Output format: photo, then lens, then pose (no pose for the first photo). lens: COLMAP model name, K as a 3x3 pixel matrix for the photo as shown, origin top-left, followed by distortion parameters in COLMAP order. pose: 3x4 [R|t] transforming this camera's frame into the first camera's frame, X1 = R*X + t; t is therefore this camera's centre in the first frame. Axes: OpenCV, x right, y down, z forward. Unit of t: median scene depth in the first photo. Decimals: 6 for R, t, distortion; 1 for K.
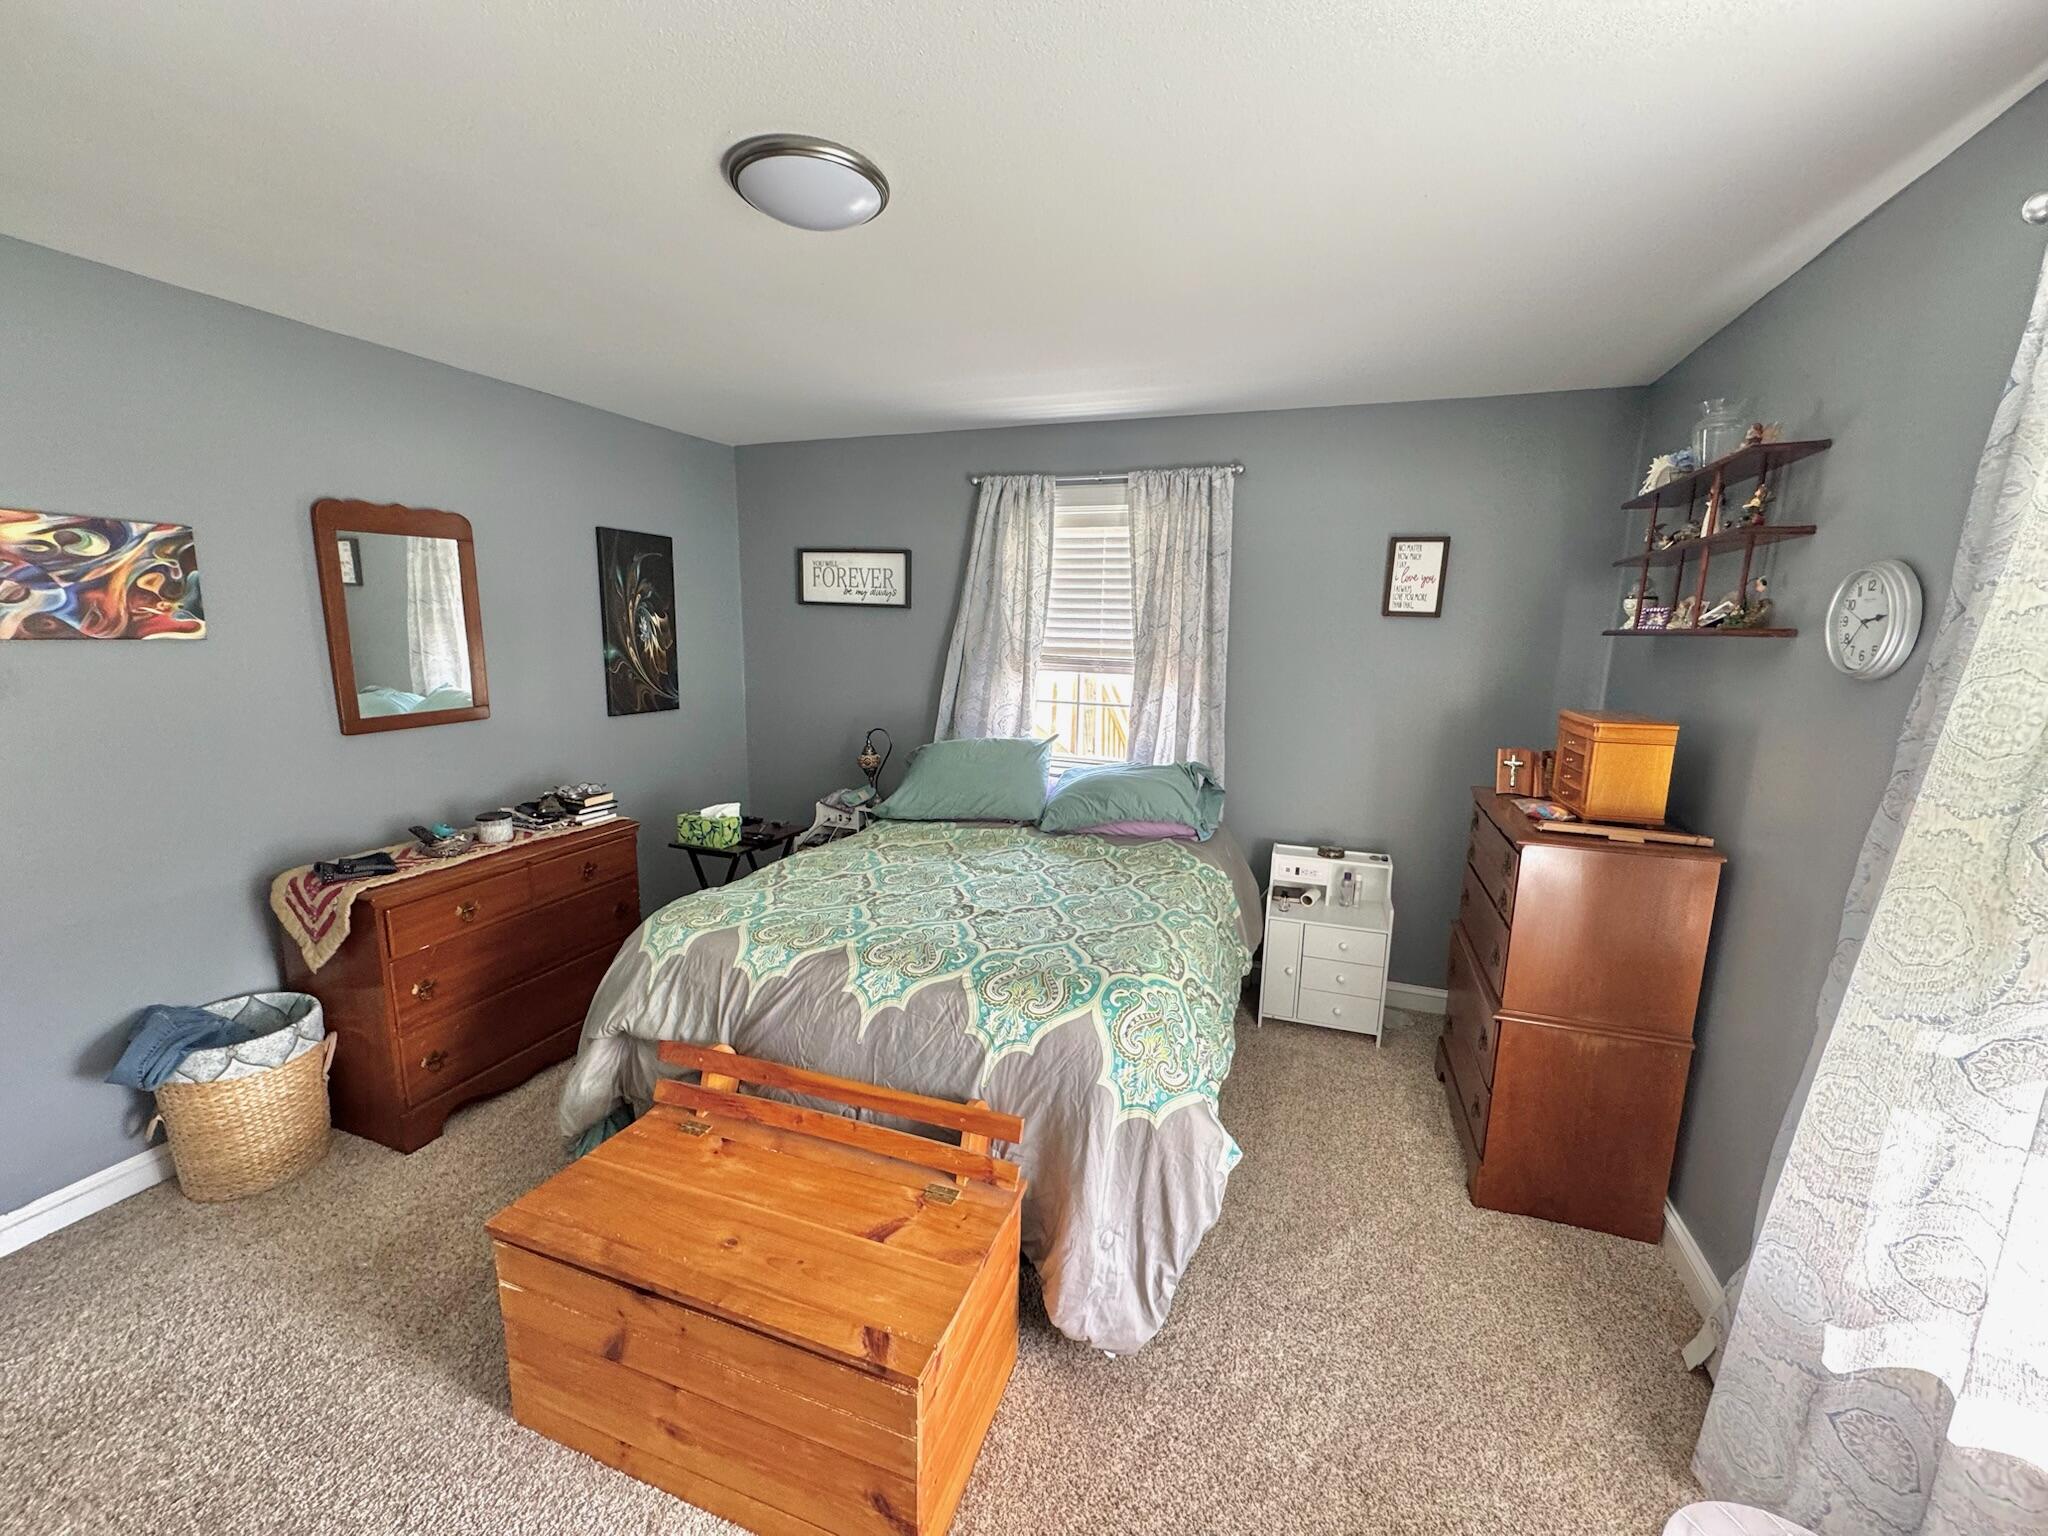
lens RADIAL K [[815.0, 0, 1023.8], [0, 815.0, 770.5], [0, 0, 1]] dist [-0.001693, -0.000206]
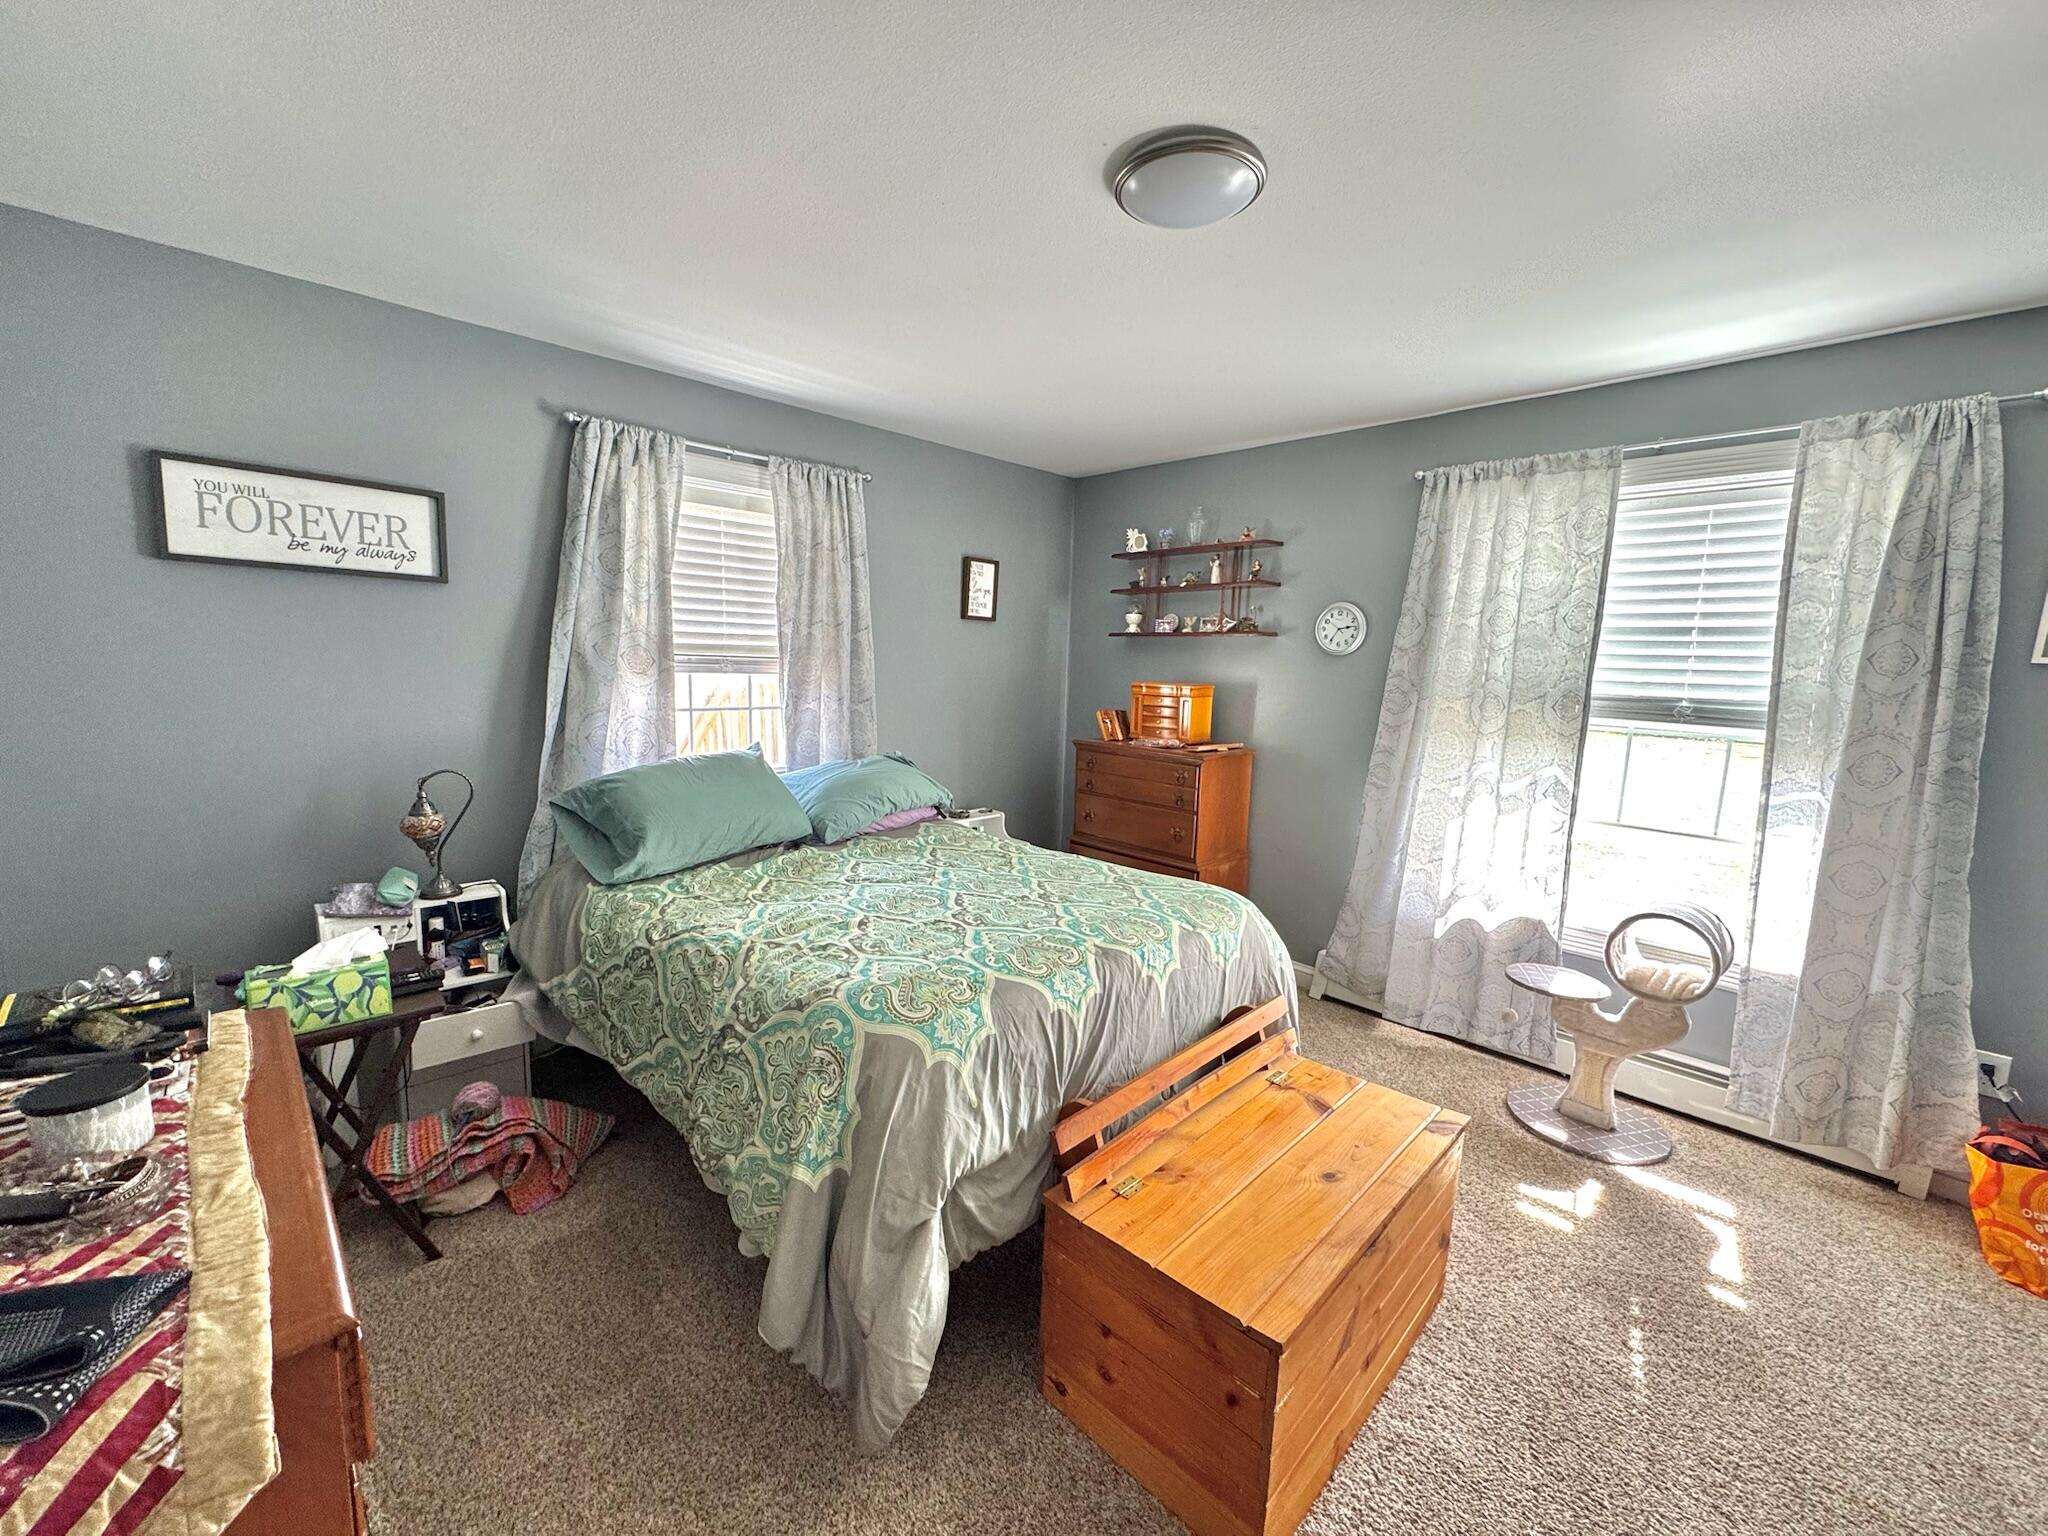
lens RADIAL K [[815.0, 0, 1023.8], [0, 815.0, 770.5], [0, 0, 1]] dist [-0.001693, -0.000206]
pose [[0.430984, -0.133012, 0.892502, -0.599964], [0.140353, 0.986920, 0.079308, -0.042072], [-0.891377, 0.091085, 0.444016, 0.347195]]
